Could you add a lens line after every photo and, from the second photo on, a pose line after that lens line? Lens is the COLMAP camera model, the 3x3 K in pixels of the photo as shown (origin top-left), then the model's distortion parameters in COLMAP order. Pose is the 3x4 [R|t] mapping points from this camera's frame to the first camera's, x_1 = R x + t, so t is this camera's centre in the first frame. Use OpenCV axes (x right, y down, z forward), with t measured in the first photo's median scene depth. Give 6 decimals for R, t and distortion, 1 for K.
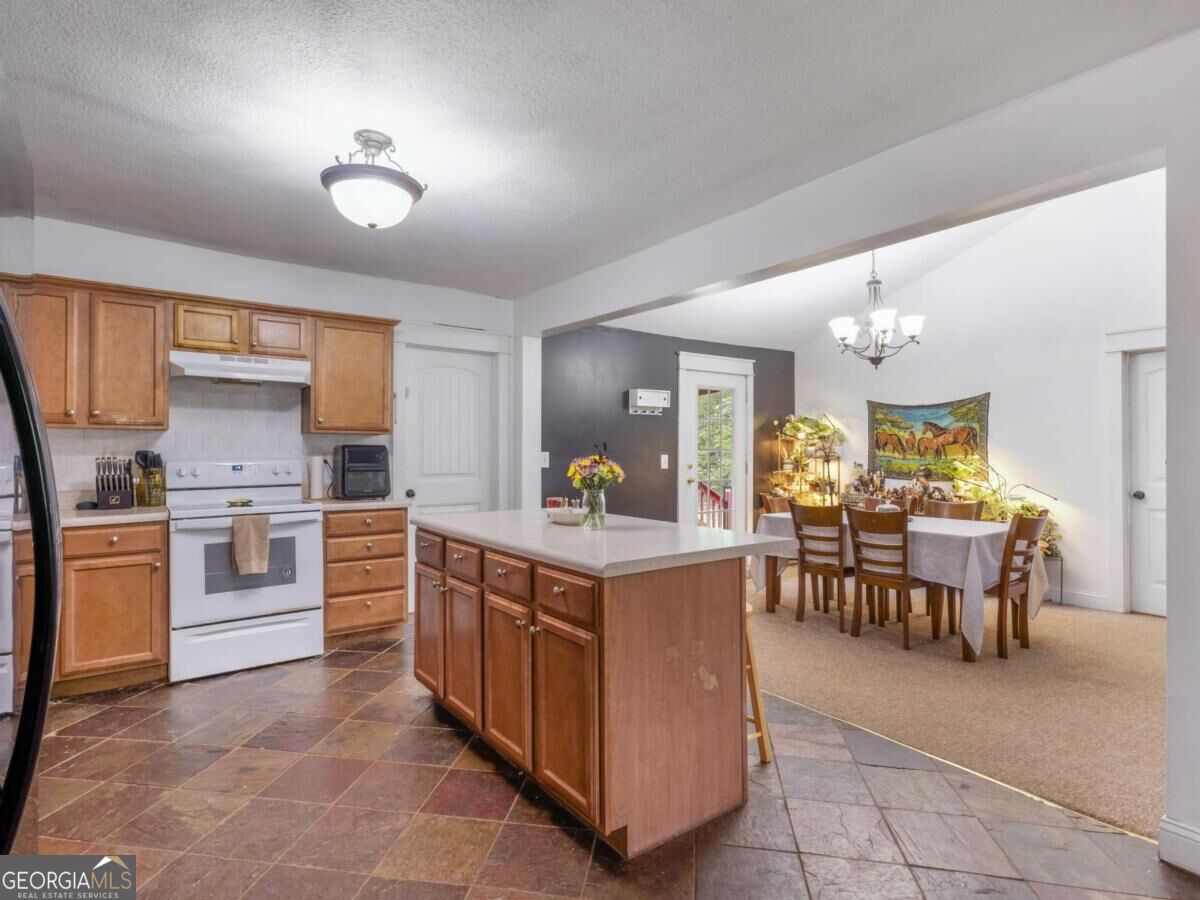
lens RADIAL K [[592.9, 0, 584.4], [0, 592.9, 444.2], [0, 0, 1]] dist [0.003596, 0.001244]
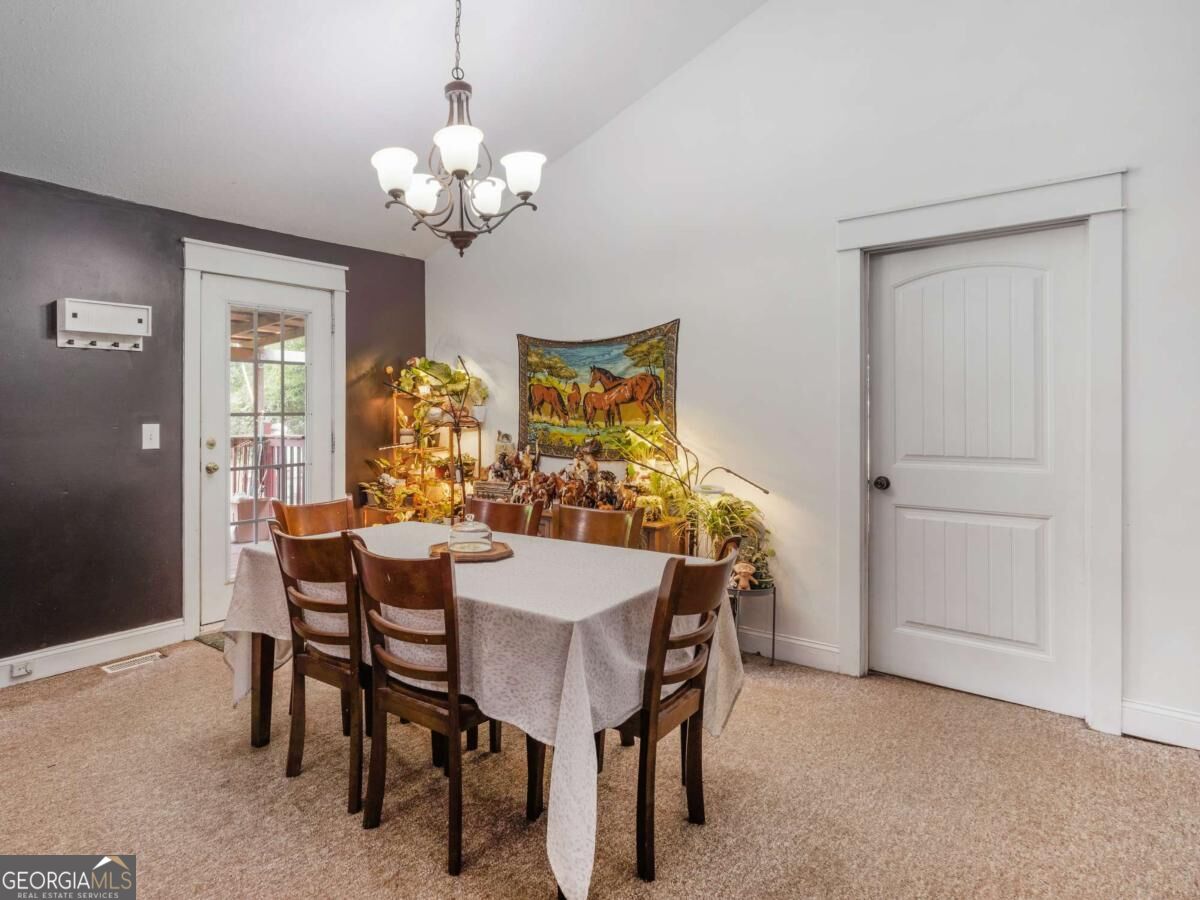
lens RADIAL K [[658.6, 0, 475.8], [0, 658.6, 418.8], [0, 0, 1]] dist [-0.005441, -0.000700]
pose [[0.974295, -0.009602, 0.225071, 0.295828], [0.004888, 0.999757, 0.021495, 0.001566], [-0.225223, -0.019843, 0.974105, 0.347132]]
